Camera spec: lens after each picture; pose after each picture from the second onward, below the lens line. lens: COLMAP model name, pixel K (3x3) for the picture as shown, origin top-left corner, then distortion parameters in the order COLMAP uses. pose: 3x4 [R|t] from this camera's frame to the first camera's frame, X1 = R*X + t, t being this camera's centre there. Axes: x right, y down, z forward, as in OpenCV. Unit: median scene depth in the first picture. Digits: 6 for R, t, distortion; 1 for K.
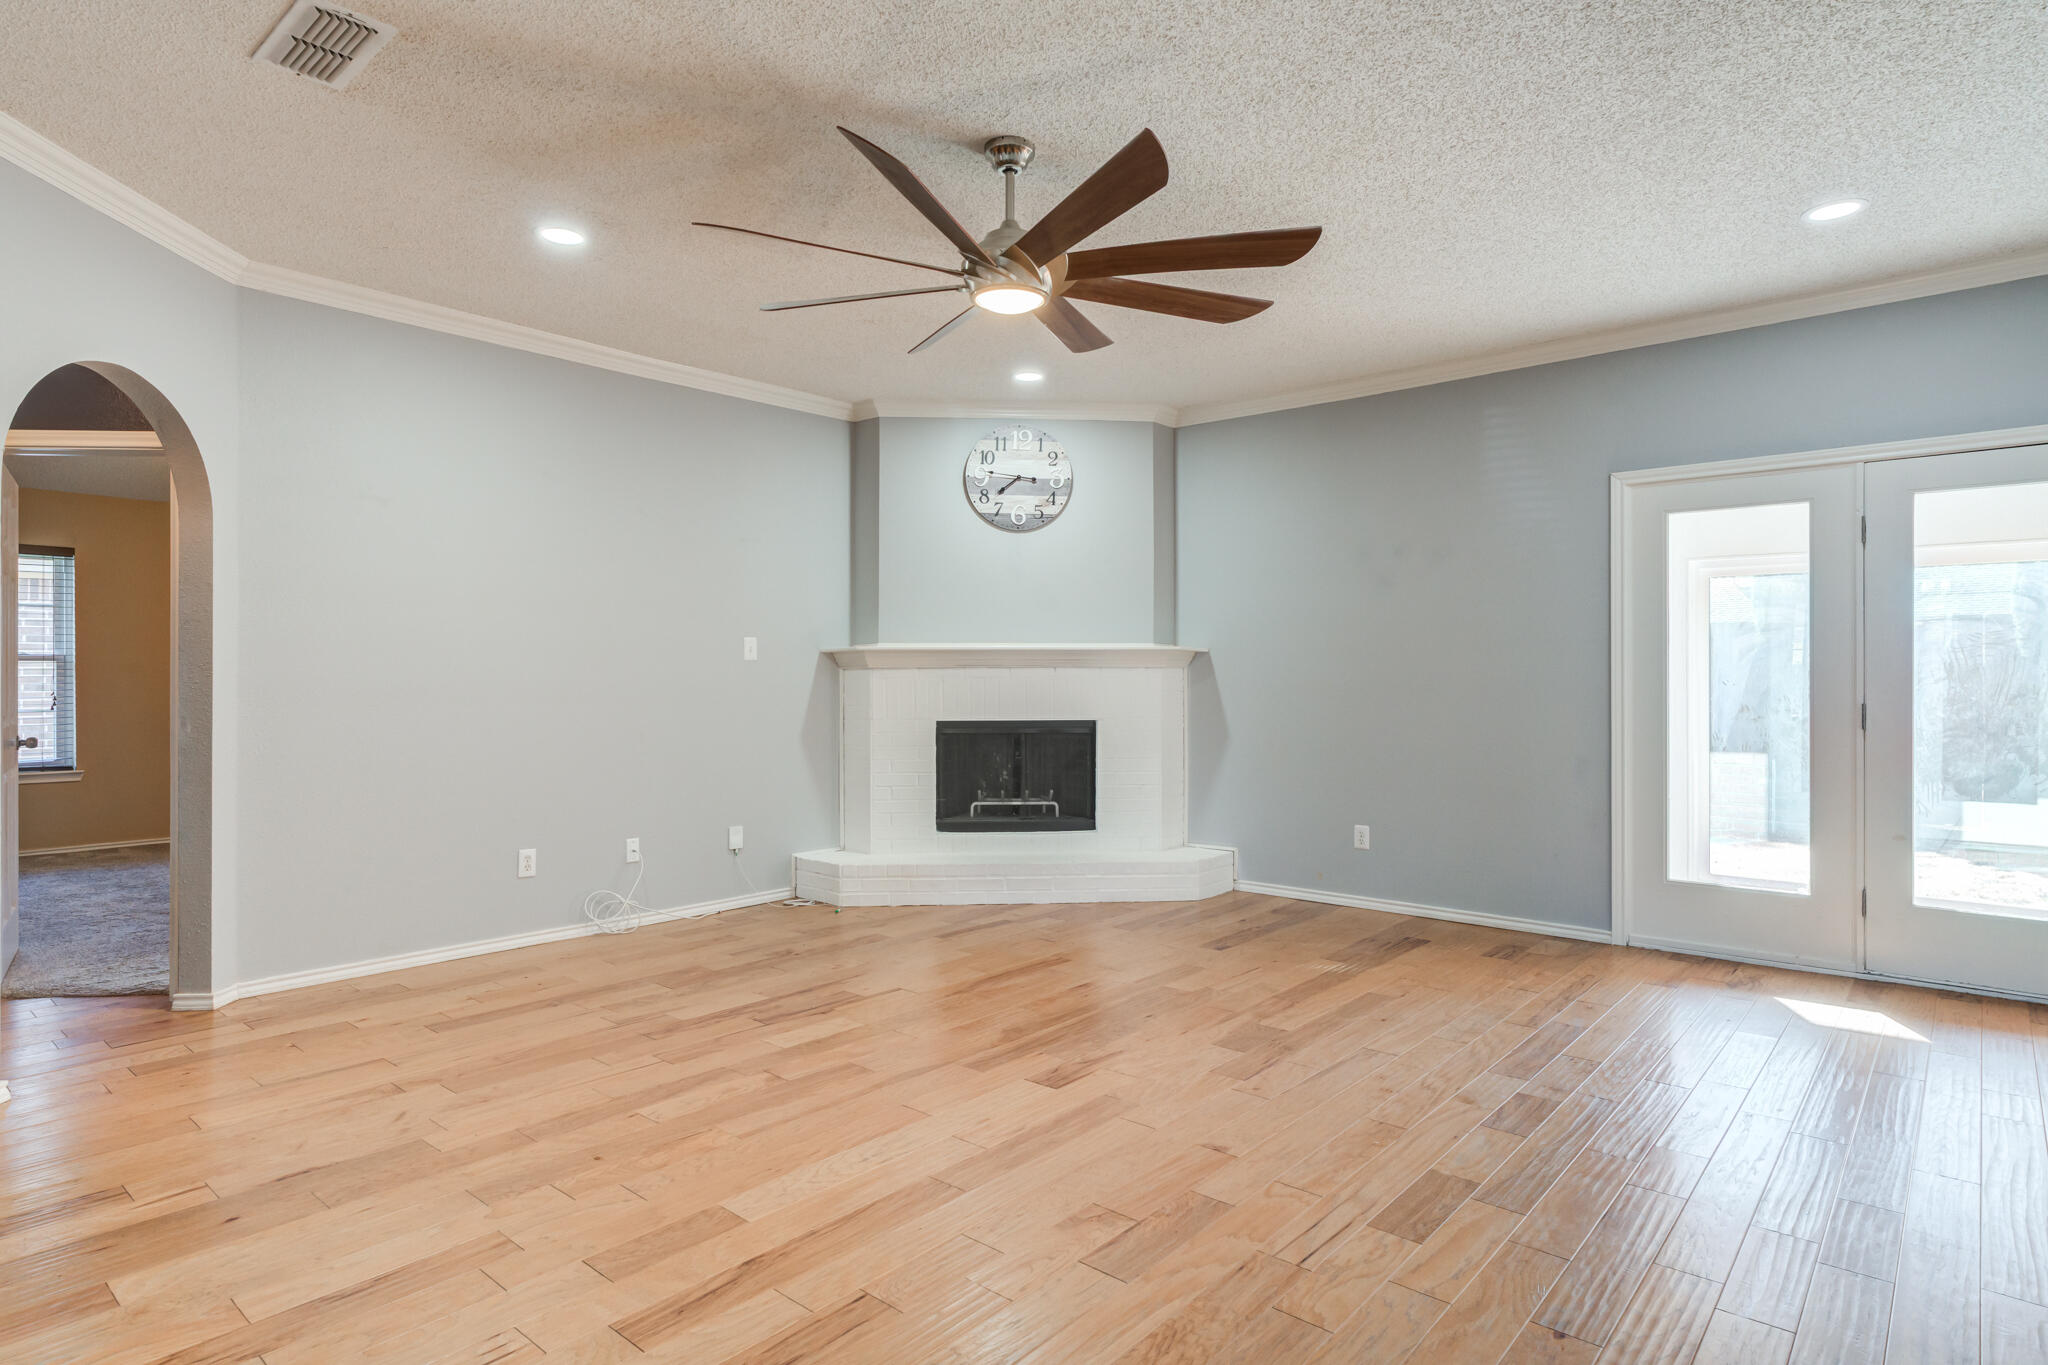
lens RADIAL K [[1114.7, 0, 1026.1], [0, 1114.7, 686.1], [0, 0, 1]] dist [-0.007798, 0.000624]
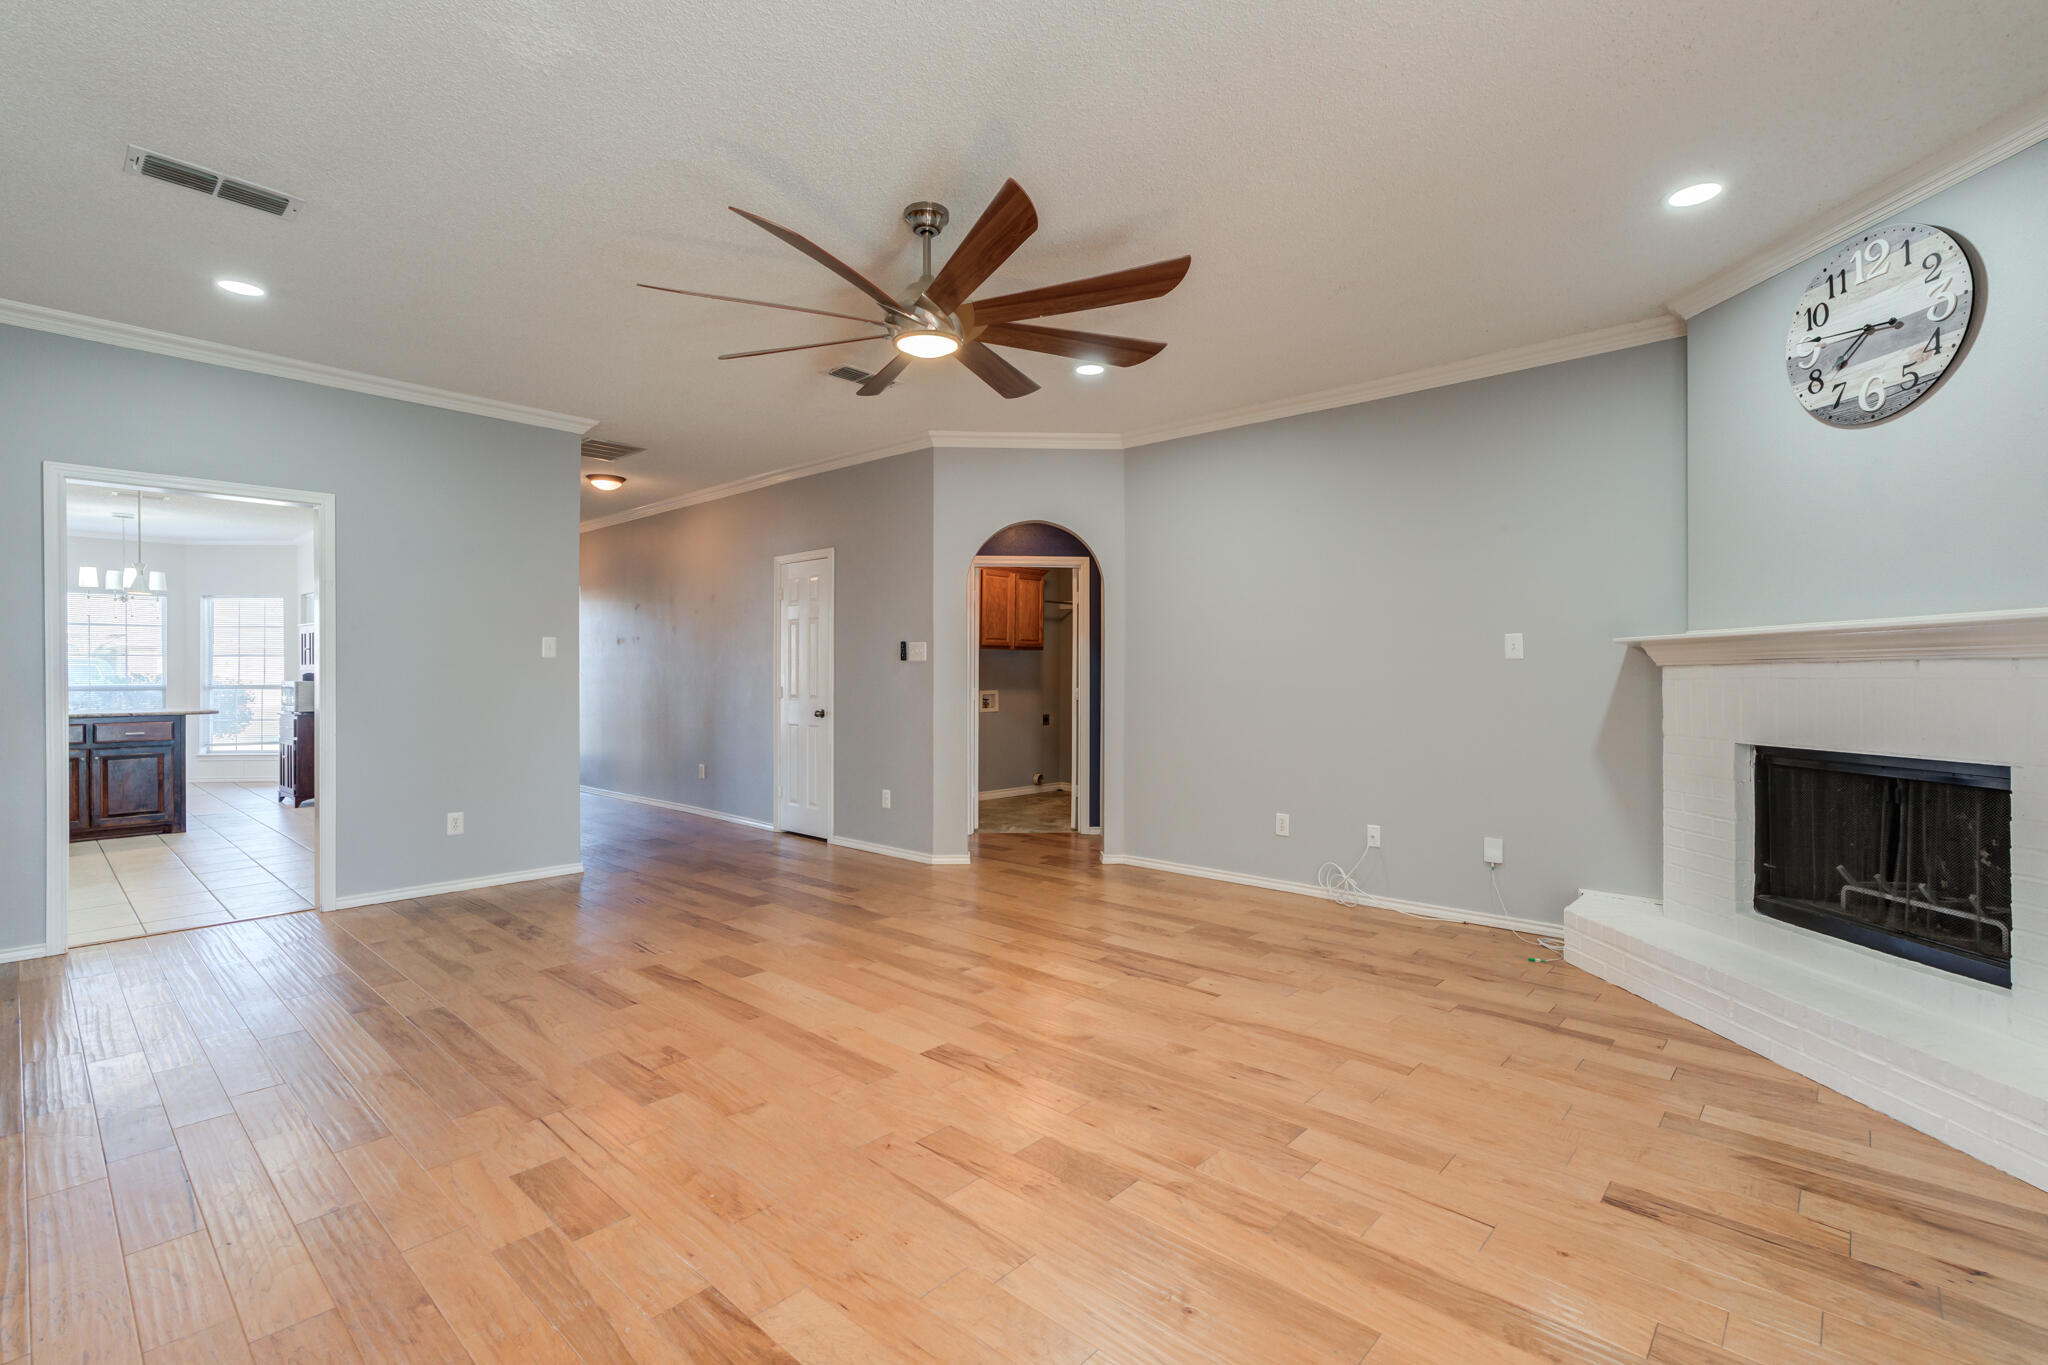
lens RADIAL K [[927.7, 0, 1020.5], [0, 927.7, 683.7], [0, 0, 1]] dist [-0.012613, 0.008398]
pose [[-0.027844, 0.007309, -0.999586, 0.670133], [-0.009691, 0.999924, 0.007582, -0.006141], [0.999565, 0.009898, -0.027771, 0.808198]]
